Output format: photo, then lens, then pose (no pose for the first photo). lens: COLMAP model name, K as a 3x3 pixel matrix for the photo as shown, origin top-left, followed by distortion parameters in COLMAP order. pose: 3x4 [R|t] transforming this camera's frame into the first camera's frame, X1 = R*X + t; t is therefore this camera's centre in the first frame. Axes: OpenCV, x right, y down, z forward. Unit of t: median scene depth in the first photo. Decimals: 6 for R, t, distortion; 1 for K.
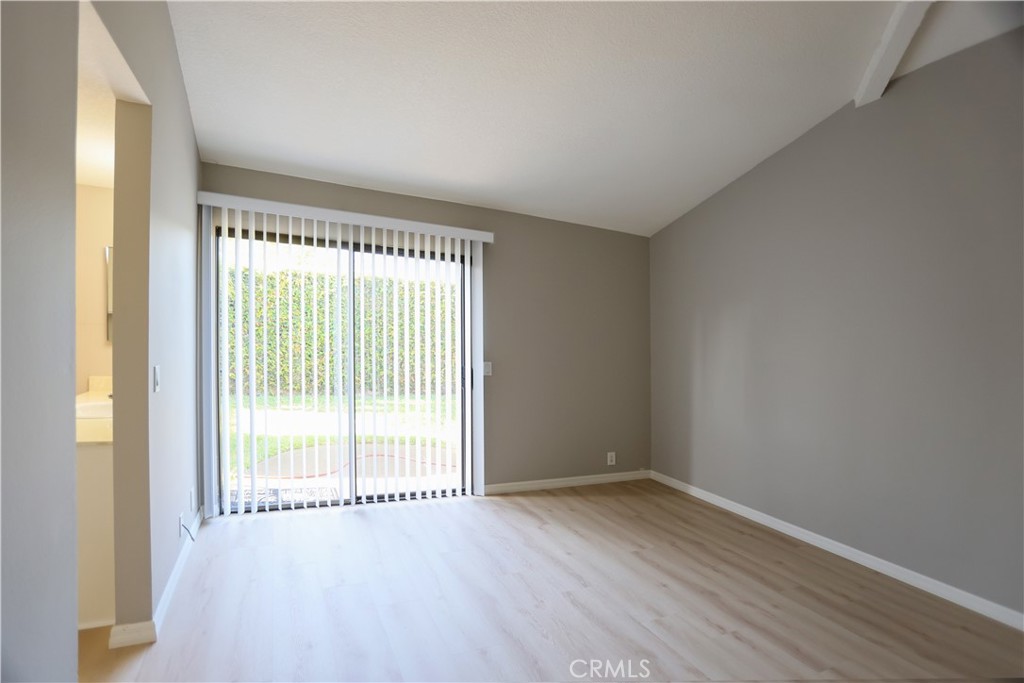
lens RADIAL K [[480.4, 0, 512.0], [0, 480.4, 341.5], [0, 0, 1]] dist [0.065847, 0.000463]
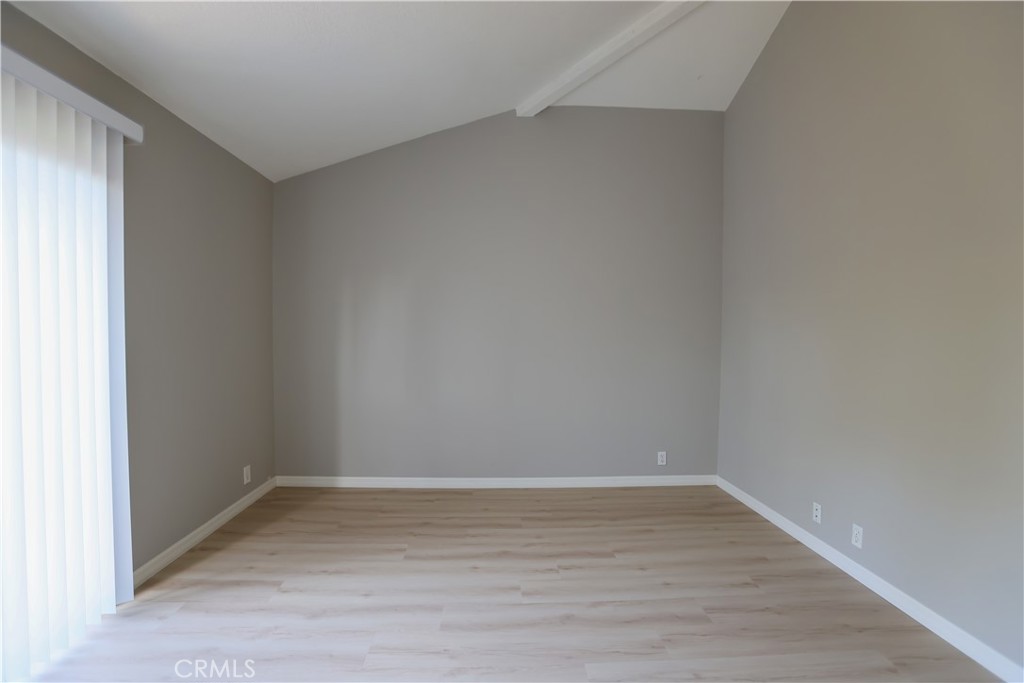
lens RADIAL K [[501.4, 0, 512.0], [0, 501.4, 341.5], [0, 0, 1]] dist [0.000454, 0.000583]
pose [[0.384912, -0.036048, 0.922249, -0.472850], [-0.013358, 0.998915, 0.044620, -0.005773], [-0.922856, -0.029494, 0.384013, 0.451948]]
